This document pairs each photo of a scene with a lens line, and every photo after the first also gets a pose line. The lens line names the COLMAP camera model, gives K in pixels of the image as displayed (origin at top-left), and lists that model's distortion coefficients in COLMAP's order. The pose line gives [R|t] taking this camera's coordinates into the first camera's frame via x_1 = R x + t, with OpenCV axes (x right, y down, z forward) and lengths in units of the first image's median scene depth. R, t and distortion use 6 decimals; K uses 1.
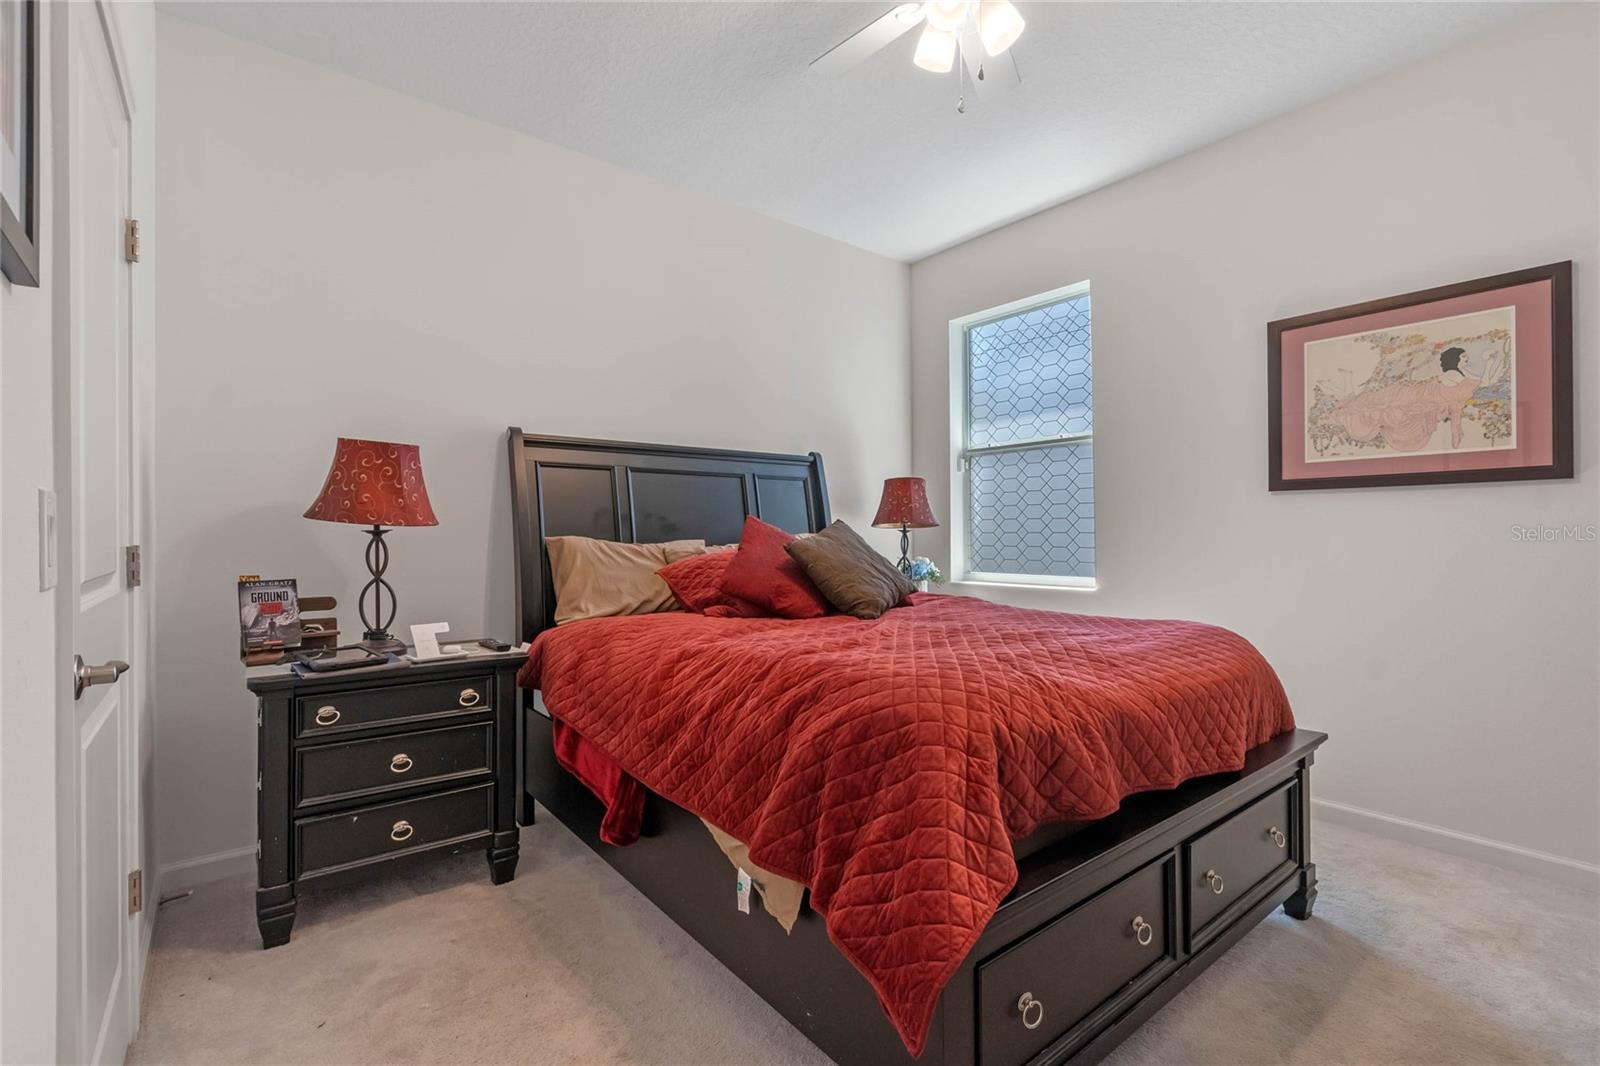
lens RADIAL K [[695.6, 0, 794.6], [0, 695.6, 530.8], [0, 0, 1]] dist [-0.003143, 0.000912]
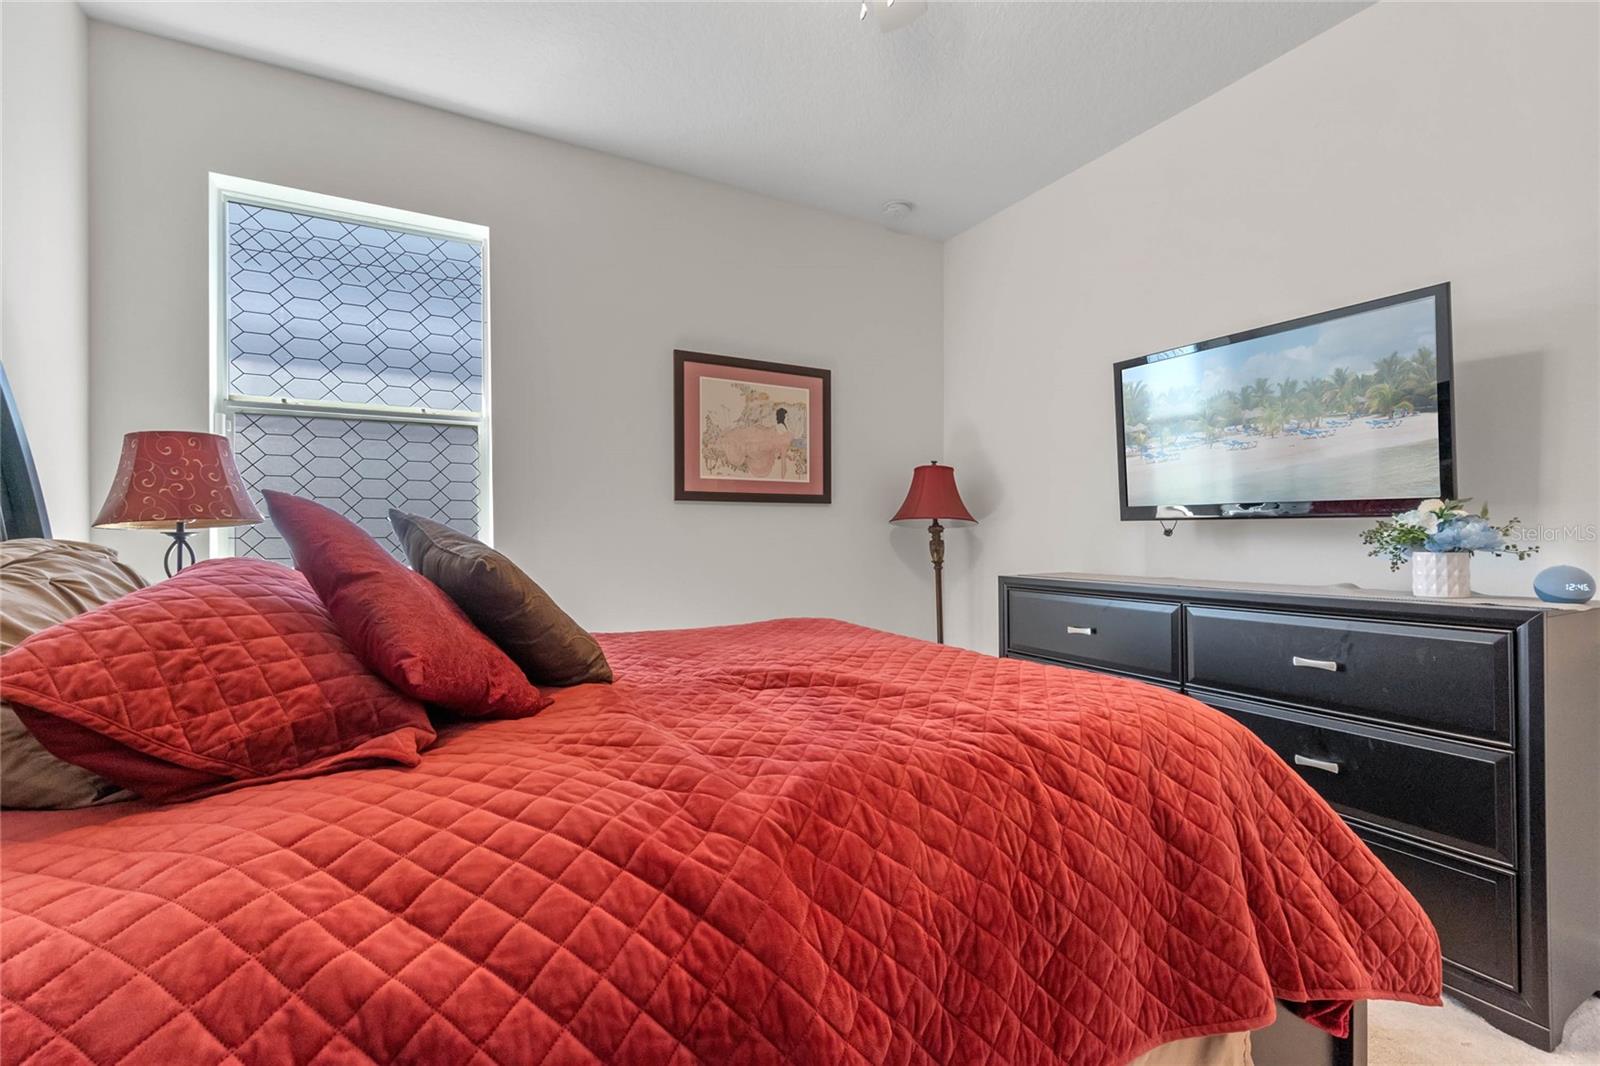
lens RADIAL K [[695.6, 0, 794.6], [0, 695.6, 530.8], [0, 0, 1]] dist [-0.003143, 0.000912]
pose [[0.168679, 0.011349, 0.985606, -0.406139], [-0.000129, 0.999934, -0.011492, 0.004547], [-0.985671, 0.001812, 0.168669, 0.660728]]
